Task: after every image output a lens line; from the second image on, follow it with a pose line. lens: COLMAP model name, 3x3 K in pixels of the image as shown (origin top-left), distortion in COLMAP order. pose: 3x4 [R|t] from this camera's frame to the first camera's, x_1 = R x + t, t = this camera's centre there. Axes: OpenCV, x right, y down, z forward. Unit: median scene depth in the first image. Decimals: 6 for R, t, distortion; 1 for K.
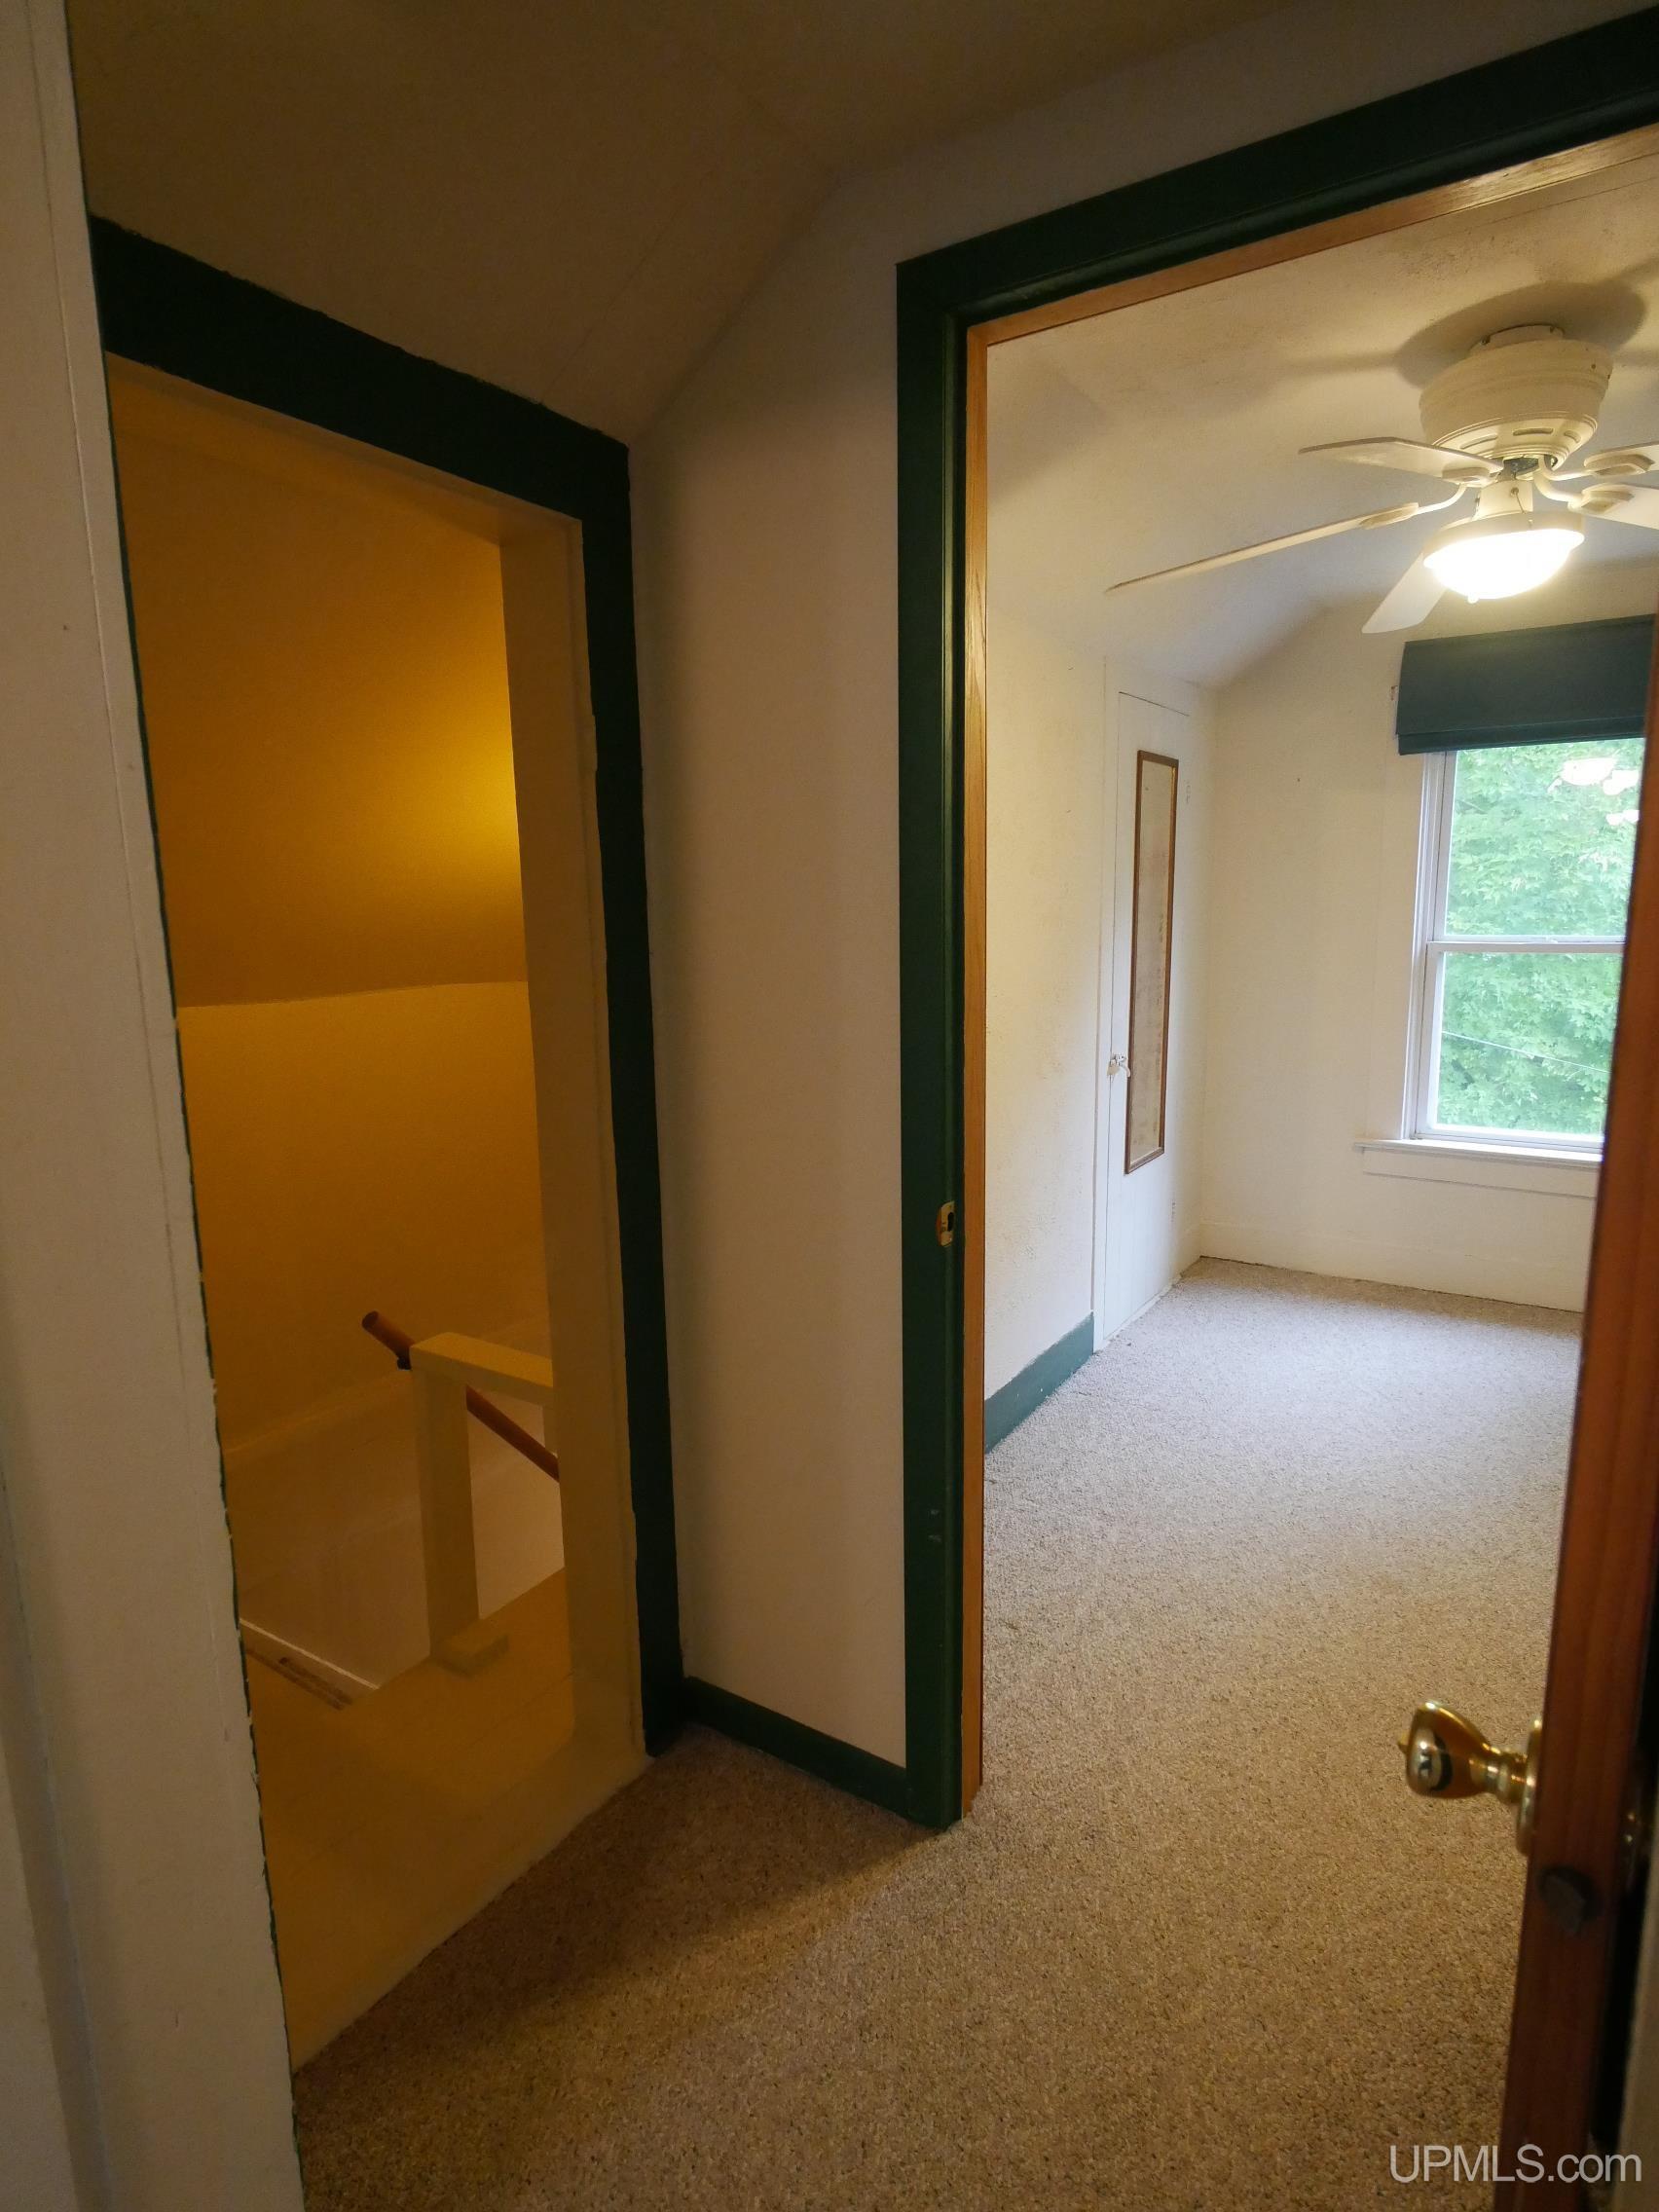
lens RADIAL K [[1264.0, 0, 829.5], [0, 1264.0, 1106.0], [0, 0, 1]] dist [-0.002356, -0.001026]
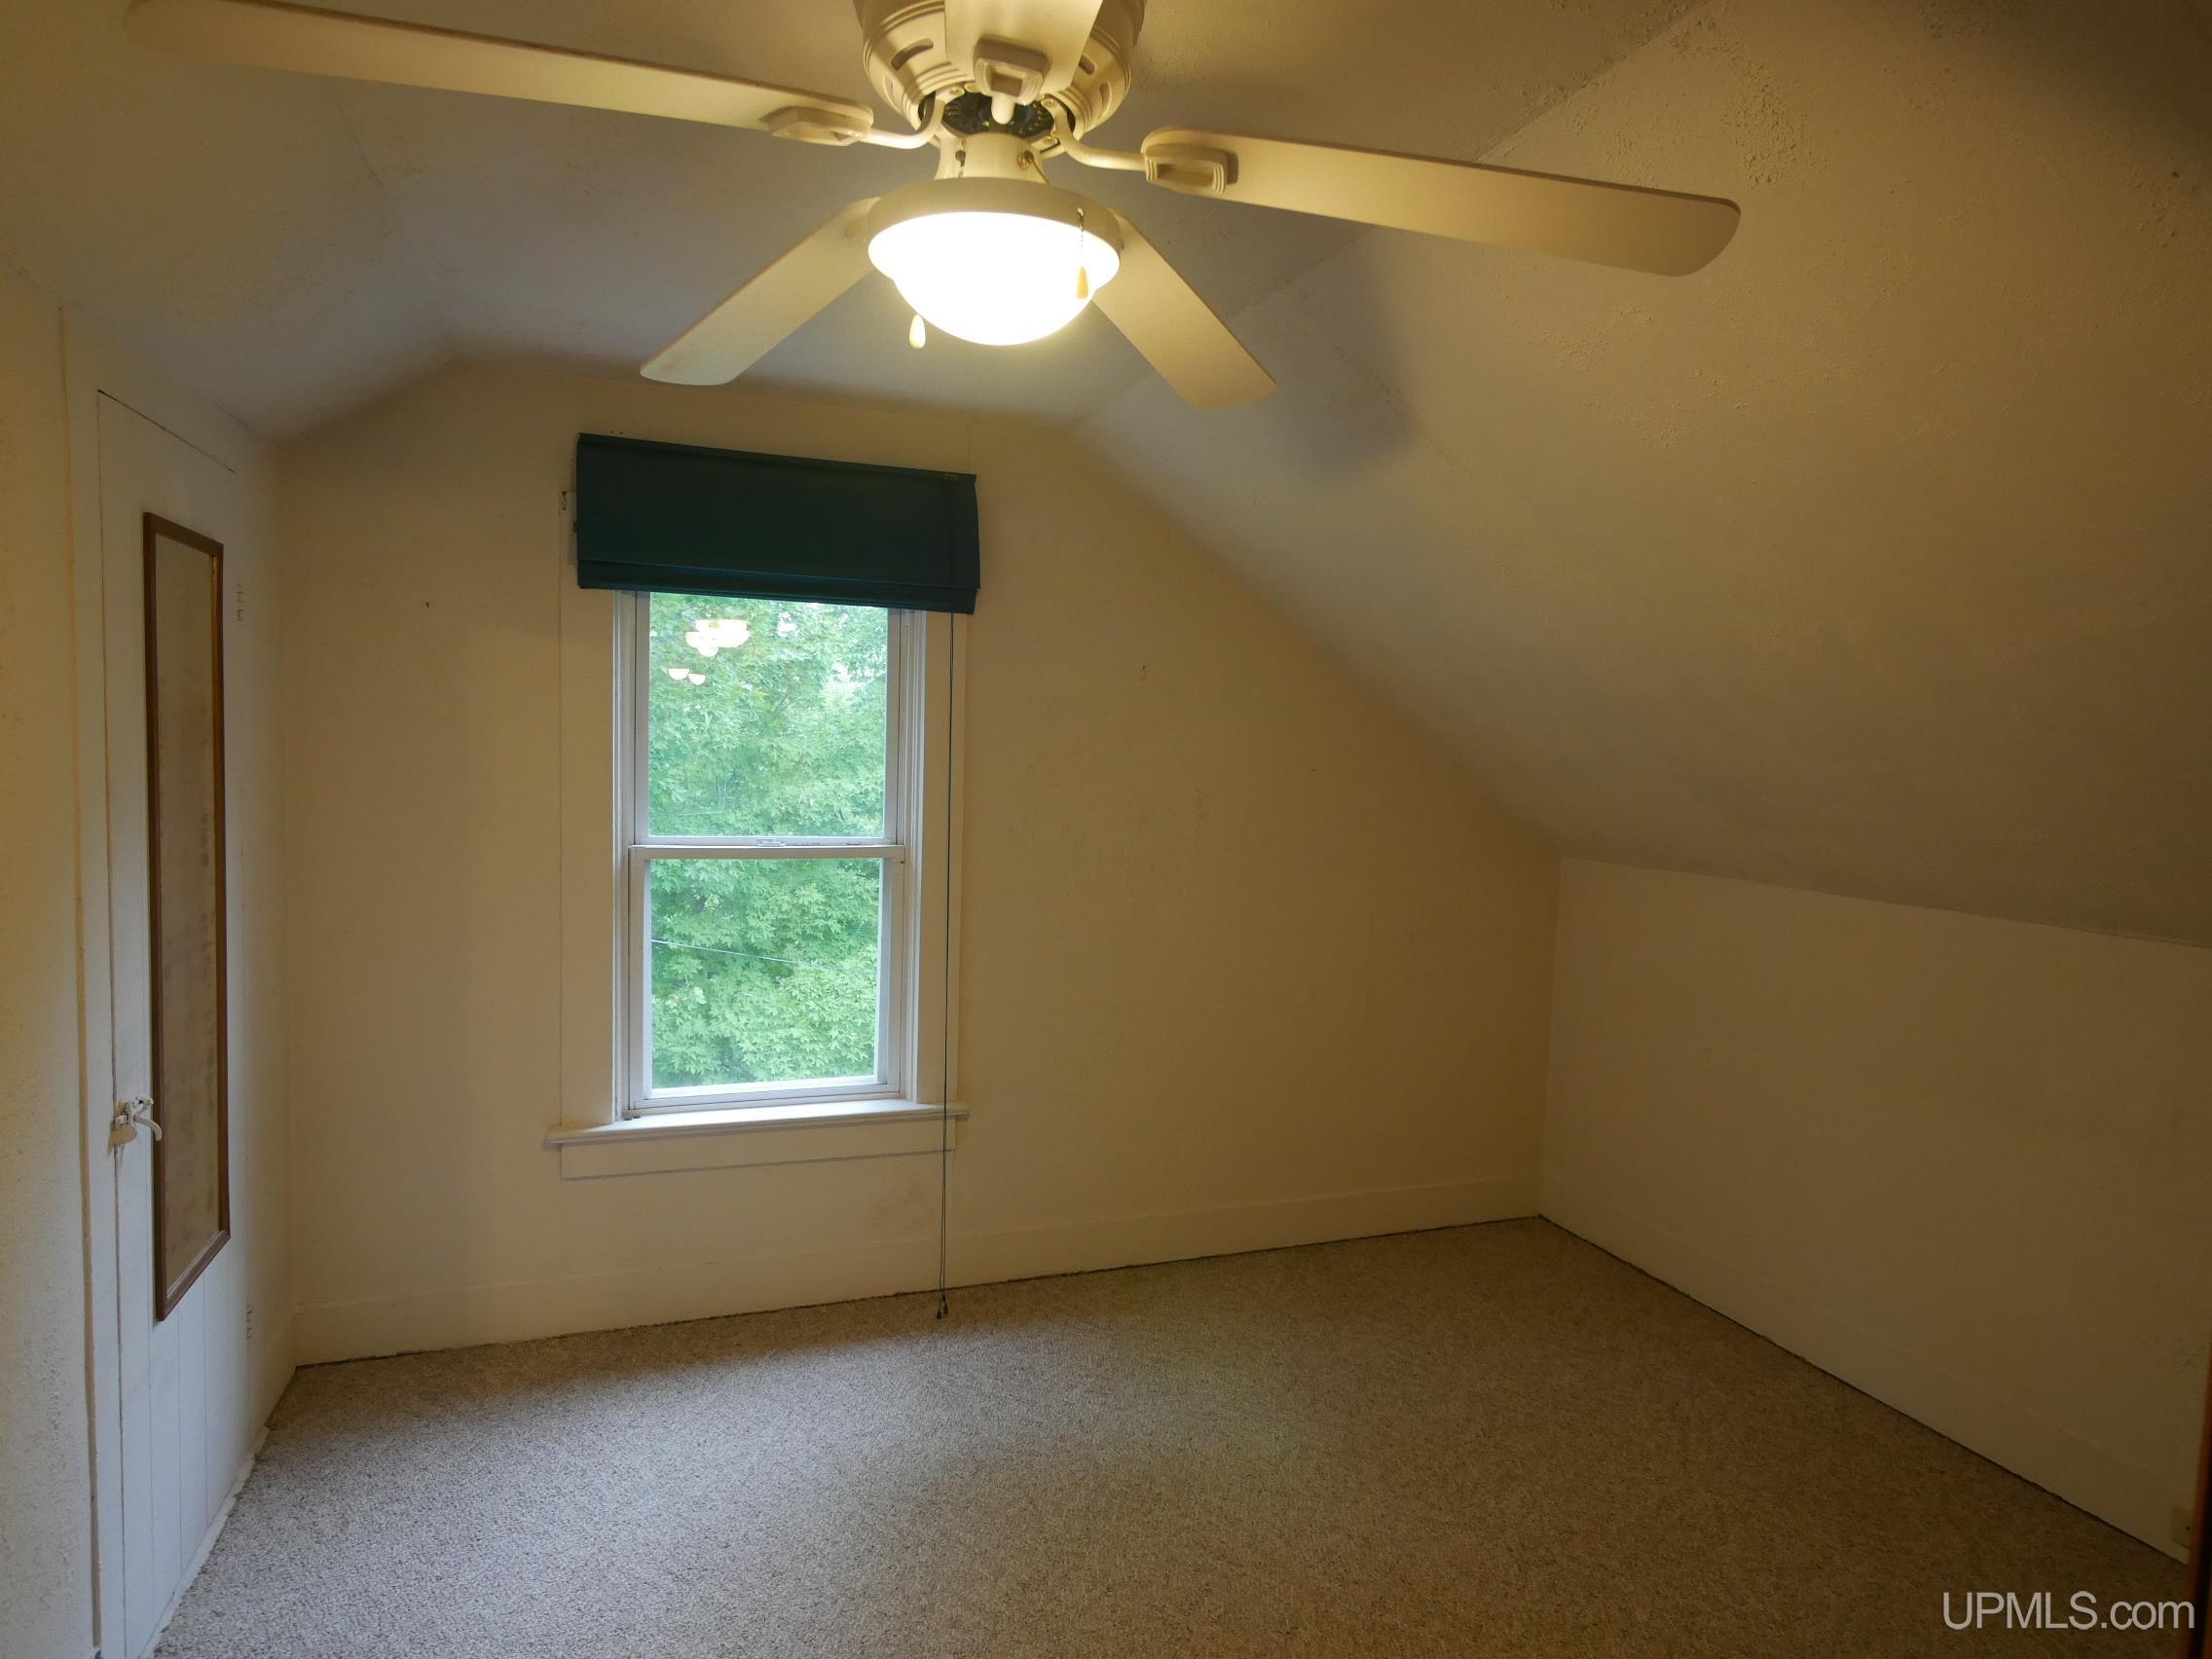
lens RADIAL K [[1264.0, 0, 1106.0], [0, 1264.0, 829.5], [0, 0, 1]] dist [-0.002356, -0.001026]
pose [[0.599512, -0.021838, 0.800068, 0.057205], [0.090194, 0.995104, -0.040424, -0.087190], [-0.795268, 0.096396, 0.598546, 0.353718]]
